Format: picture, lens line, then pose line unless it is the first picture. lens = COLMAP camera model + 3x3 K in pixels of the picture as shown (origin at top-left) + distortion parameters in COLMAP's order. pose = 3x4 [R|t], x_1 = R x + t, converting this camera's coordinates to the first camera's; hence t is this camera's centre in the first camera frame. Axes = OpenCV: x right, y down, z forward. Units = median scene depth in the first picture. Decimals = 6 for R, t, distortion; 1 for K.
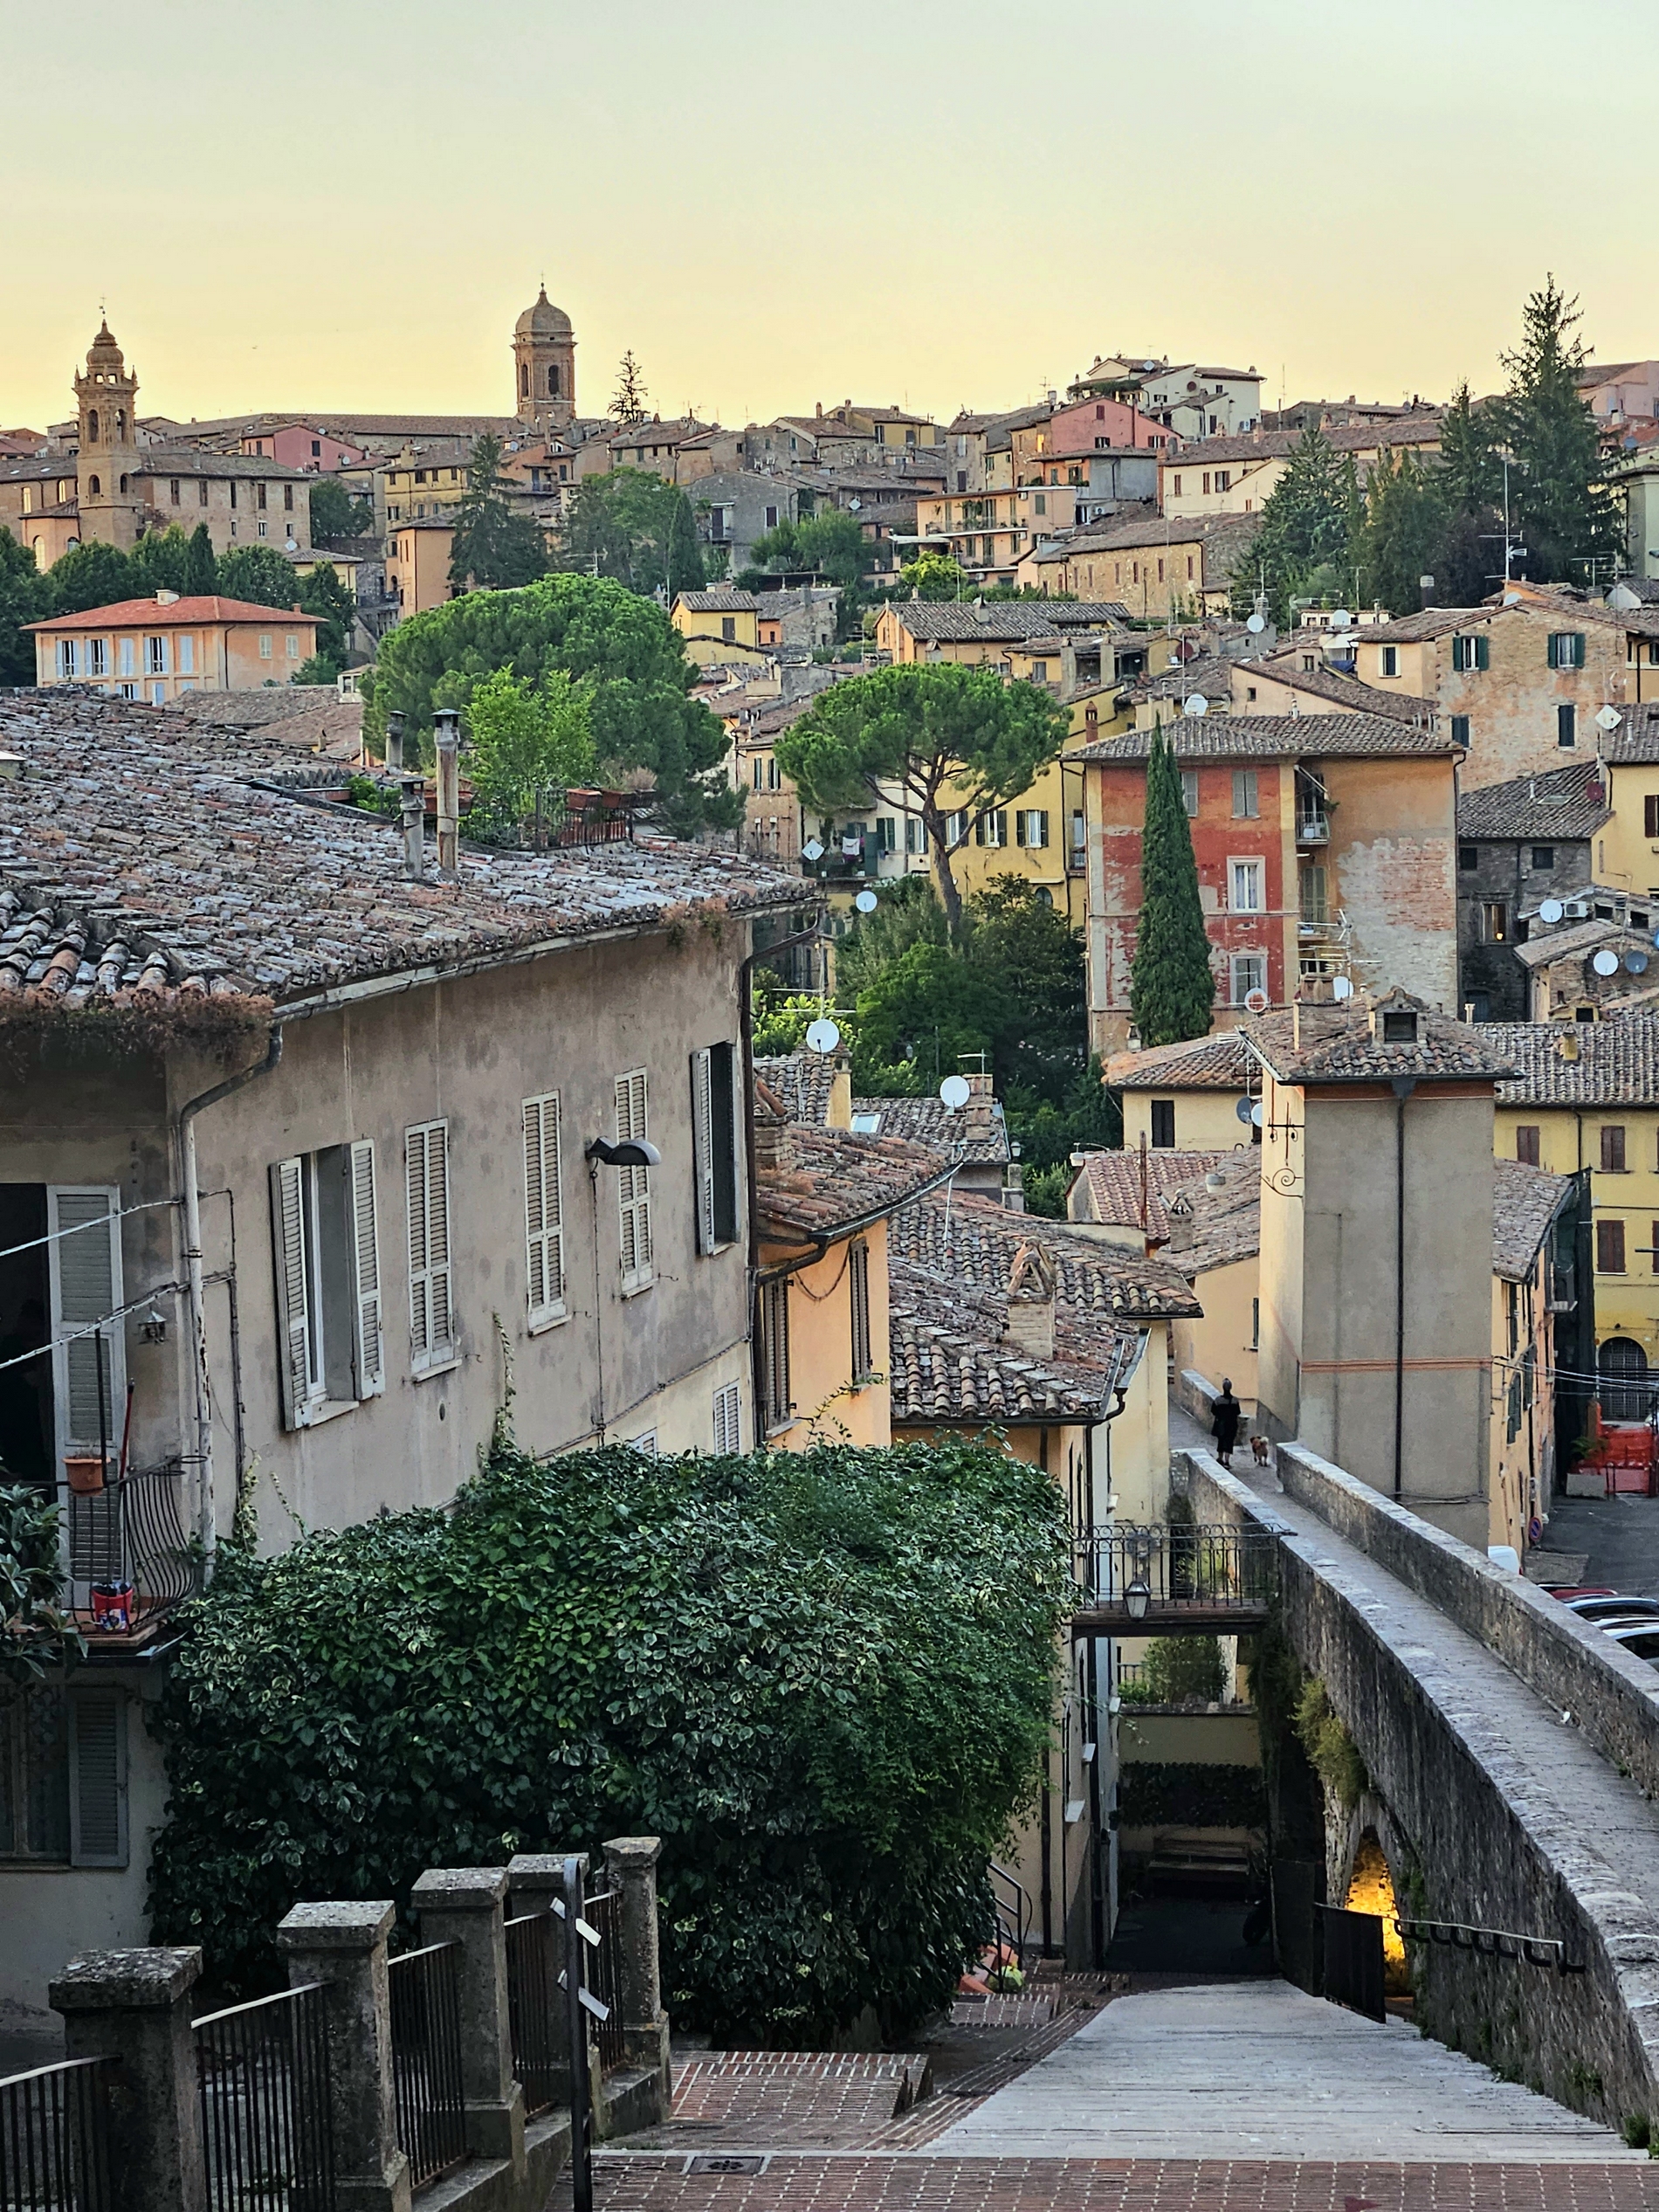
lens RADIAL K [[4933.1, 0, 829.5], [0, 4933.1, 1106.0], [0, 0, 1]] dist [-0.744665, 12.101688]
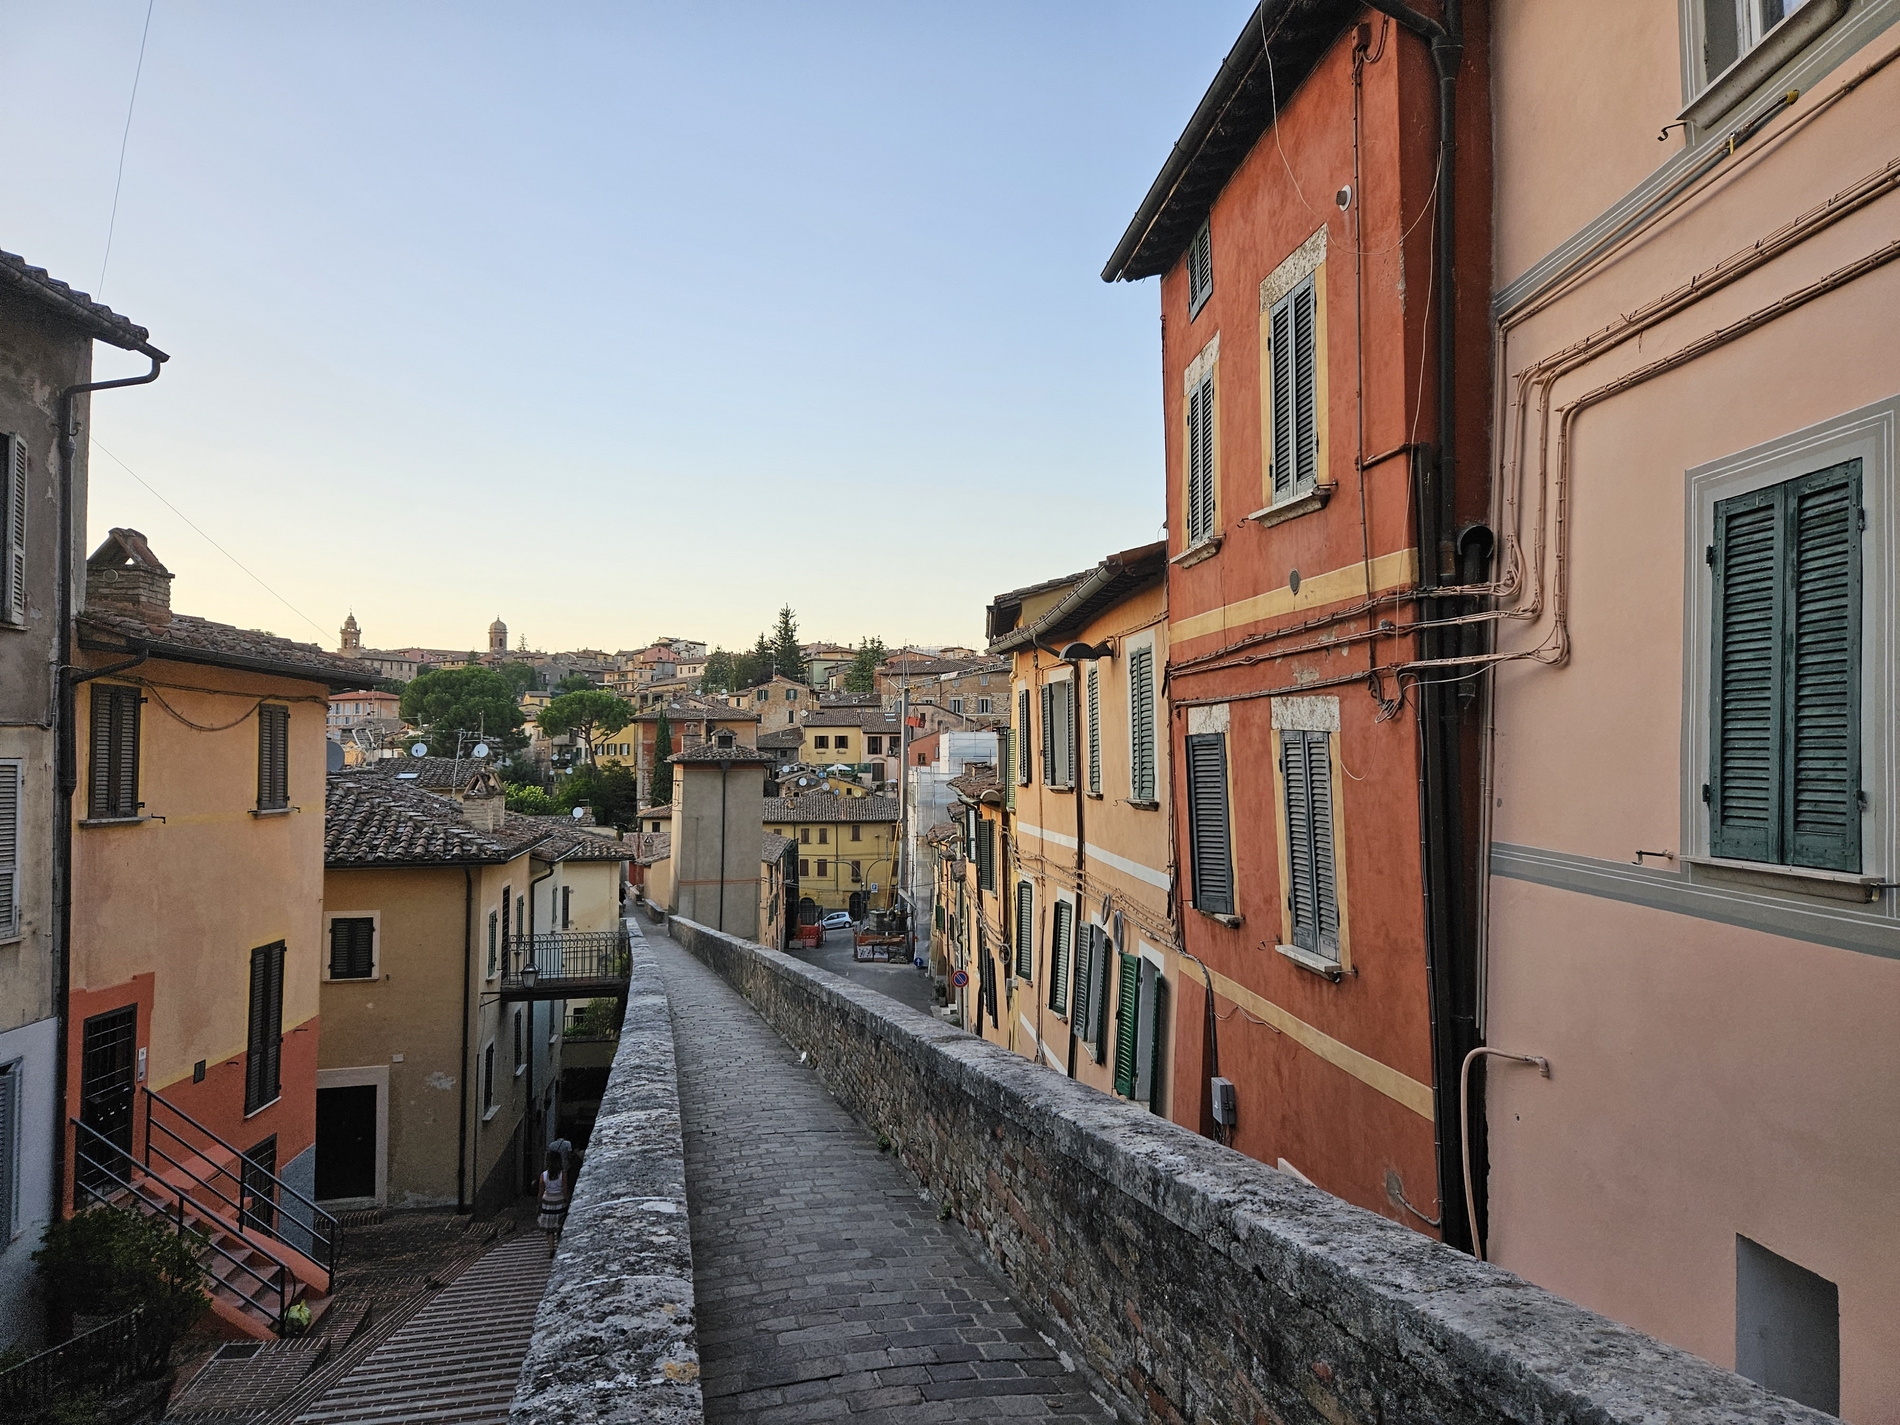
lens RADIAL K [[1254.1, 0, 941.0], [0, 1254.1, 707.9], [0, 0, 1]] dist [0.083050, -0.076230]
pose [[0.963728, 0.029278, 0.265275, 0.021432], [0.002720, 0.992835, -0.119462, 0.016909], [-0.266872, 0.115850, 0.956744, 0.147490]]
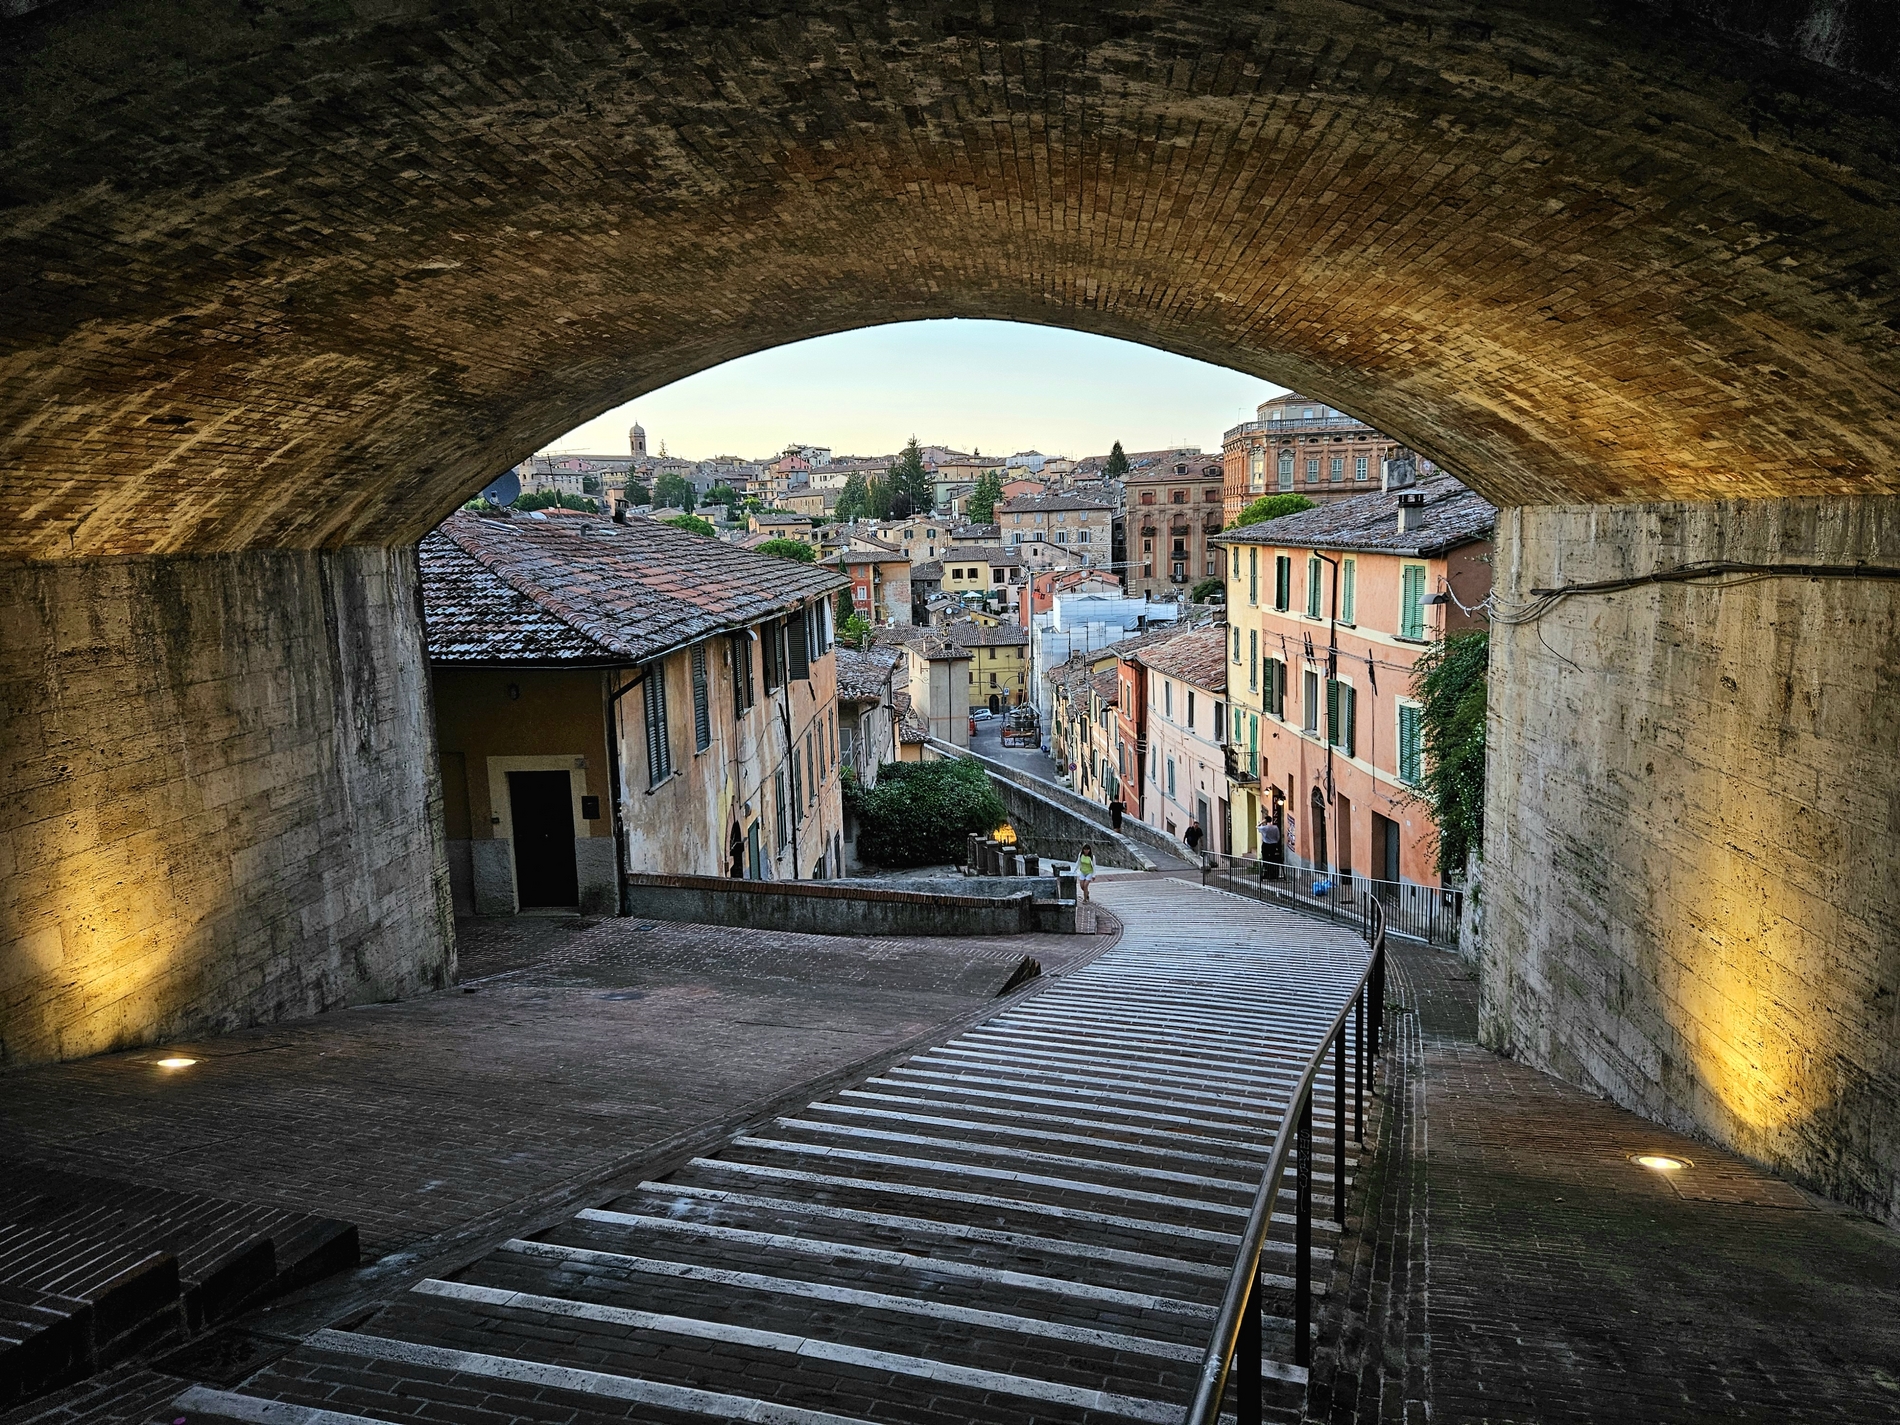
lens RADIAL K [[1254.1, 0, 941.0], [0, 1254.1, 707.9], [0, 0, 1]] dist [0.083050, -0.076230]
pose [[0.981580, -0.035760, 0.187673, -0.047957], [0.023165, 0.997356, 0.068885, -0.016326], [-0.189640, -0.063269, 0.979813, -0.076000]]
